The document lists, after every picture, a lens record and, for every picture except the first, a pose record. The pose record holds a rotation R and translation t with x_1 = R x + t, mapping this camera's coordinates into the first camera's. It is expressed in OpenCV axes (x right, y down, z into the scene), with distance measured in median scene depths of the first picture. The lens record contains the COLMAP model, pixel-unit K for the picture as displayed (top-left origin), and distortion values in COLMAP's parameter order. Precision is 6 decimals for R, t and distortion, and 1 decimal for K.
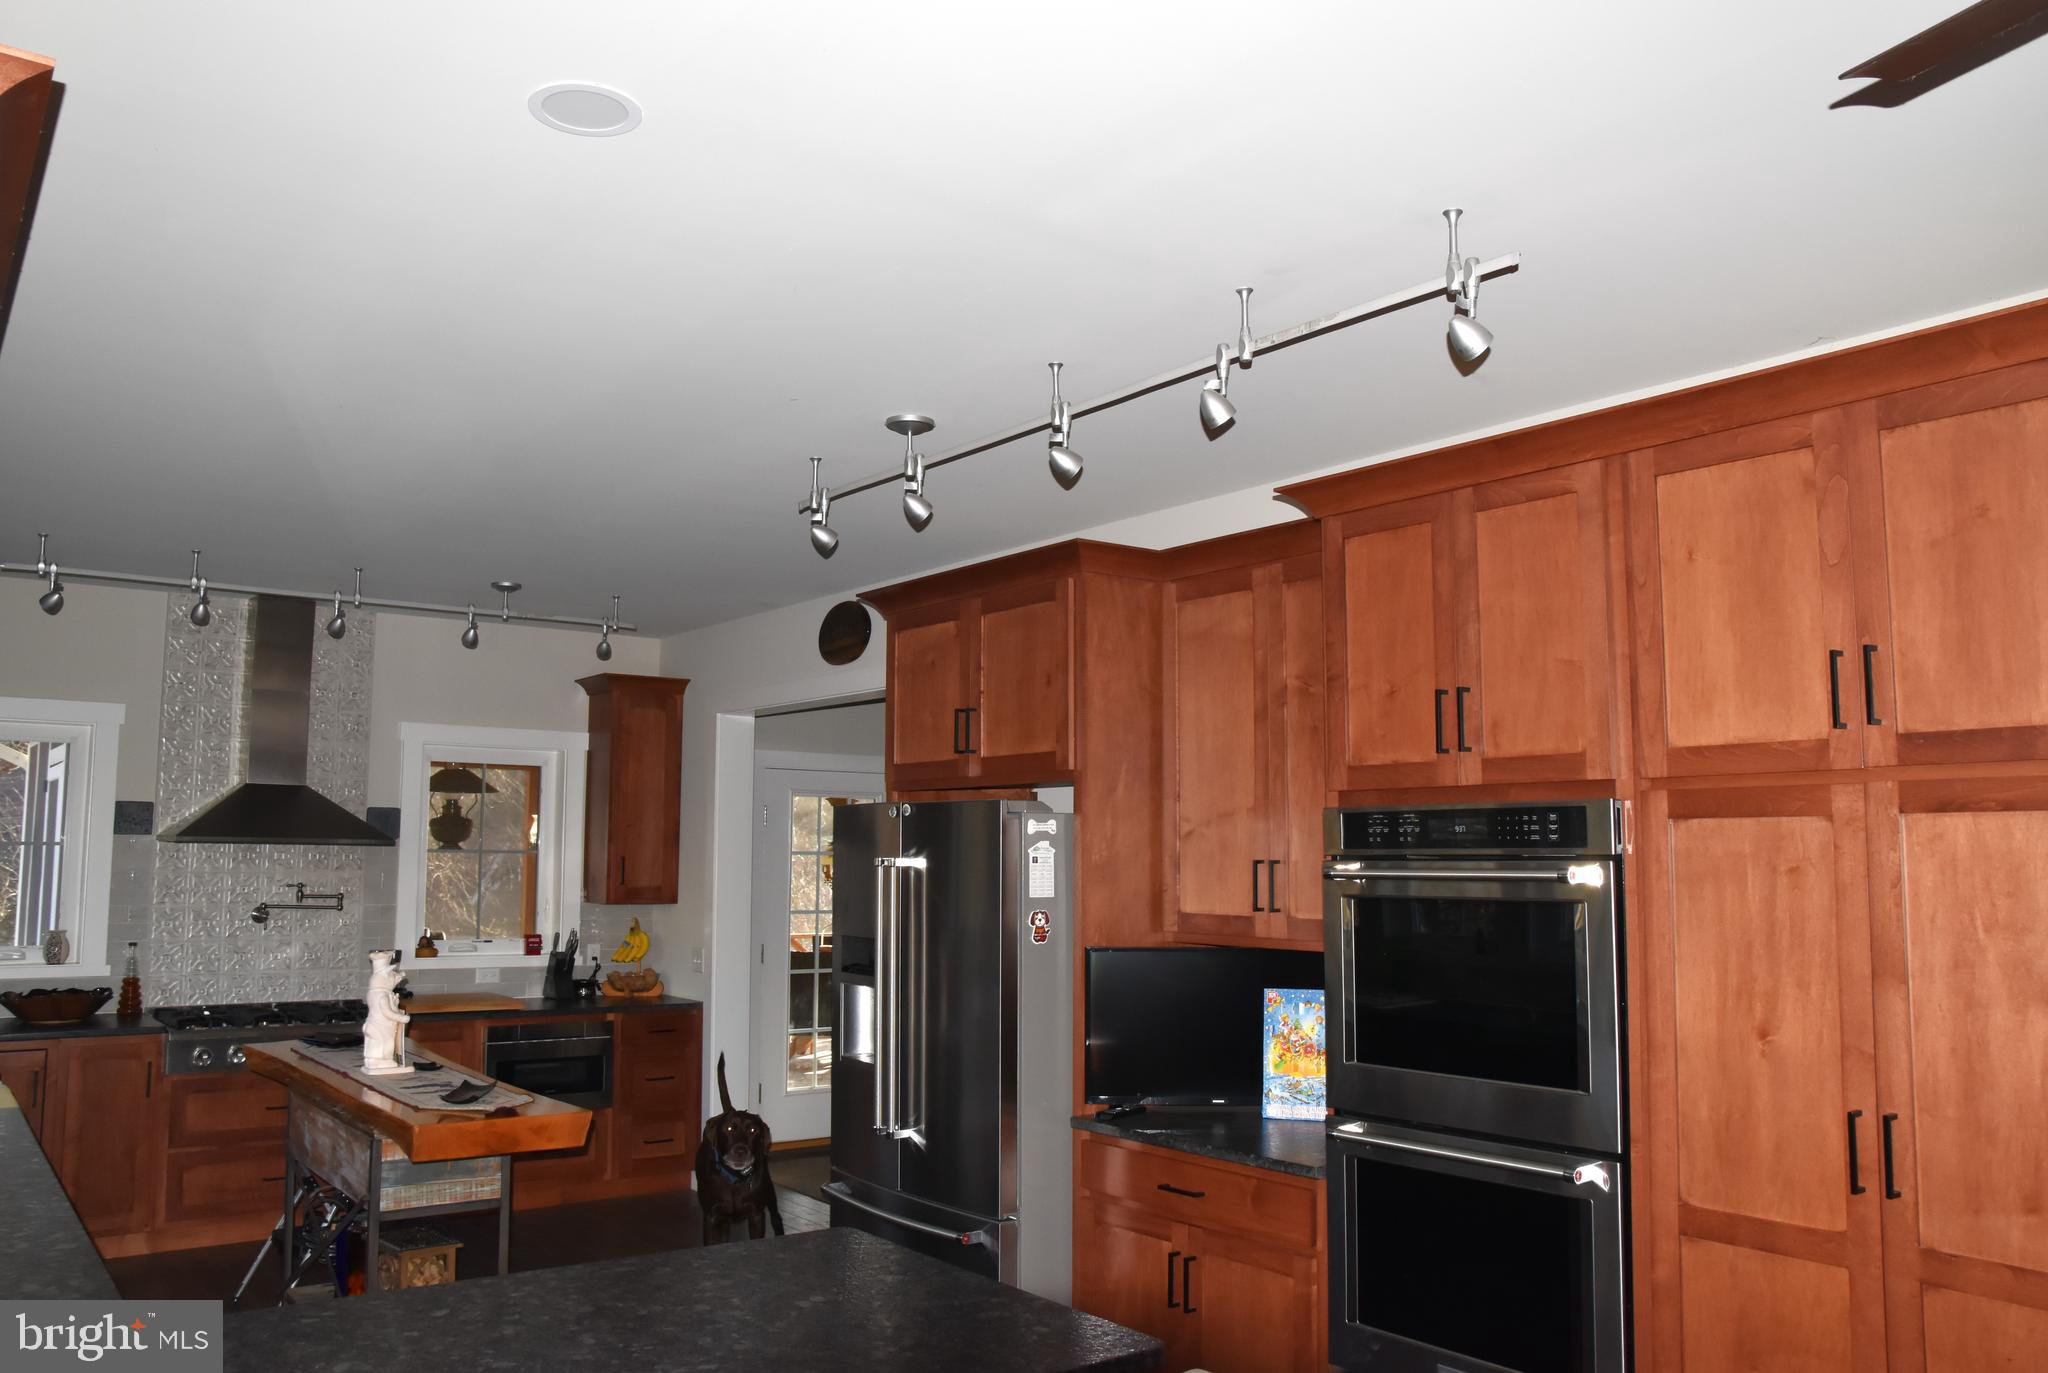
lens RADIAL K [[1533.3, 0, 1005.1], [0, 1533.3, 683.7], [0, 0, 1]] dist [-0.096293, 0.050602]
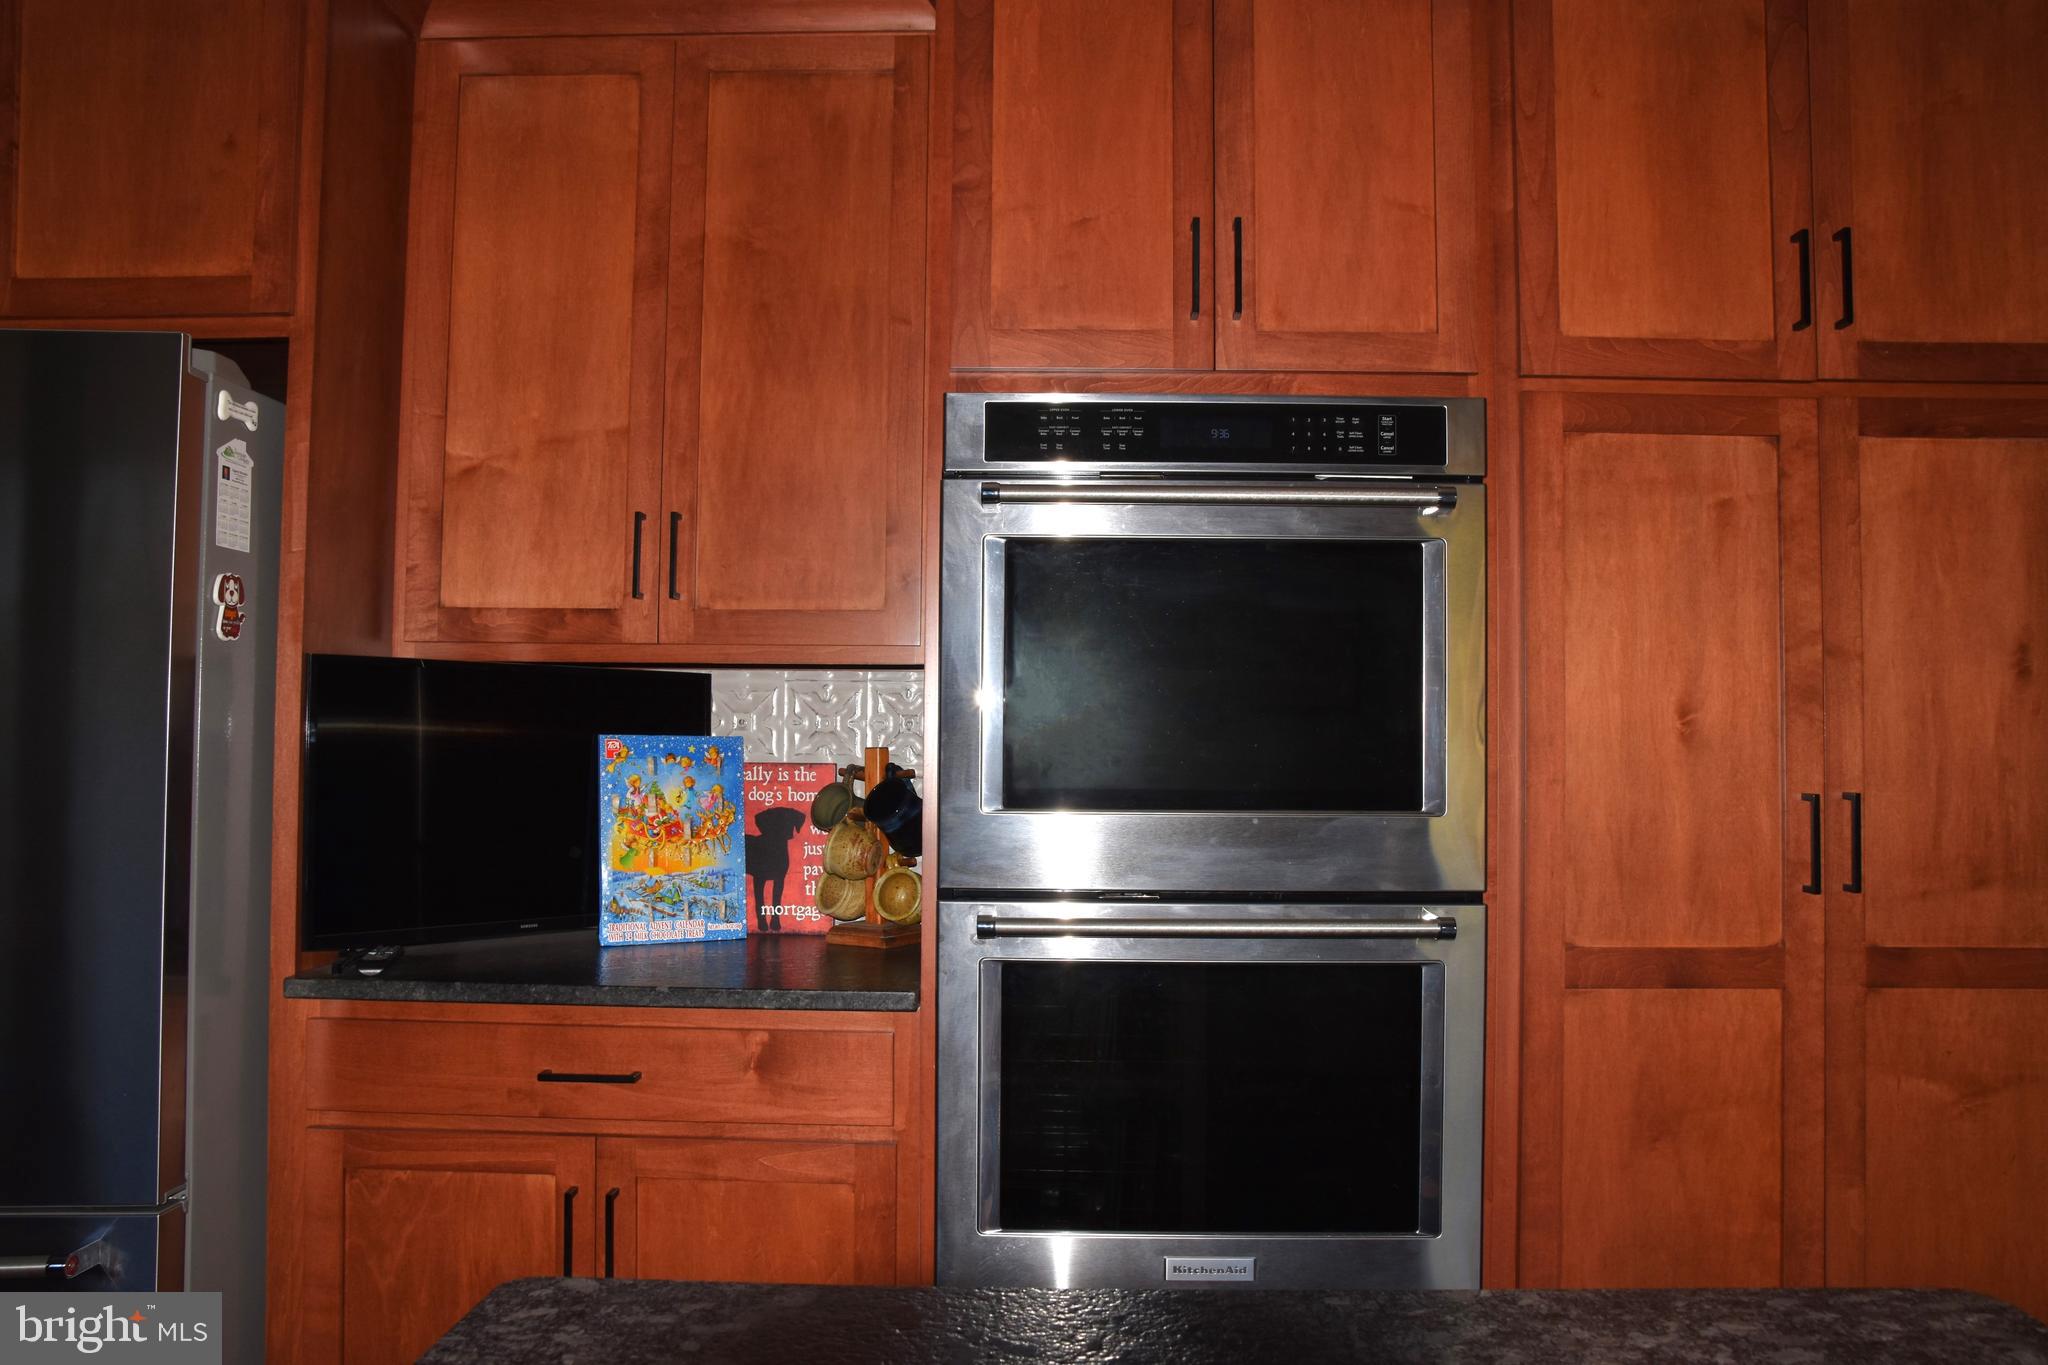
lens RADIAL K [[1533.3, 0, 1031.8], [0, 1533.3, 668.4], [0, 0, 1]] dist [-0.096293, 0.050602]
pose [[0.616974, 0.042271, 0.785848, -0.293771], [-0.095754, 0.995170, 0.021646, 0.212896], [-0.781137, -0.088603, 0.618041, 0.730751]]
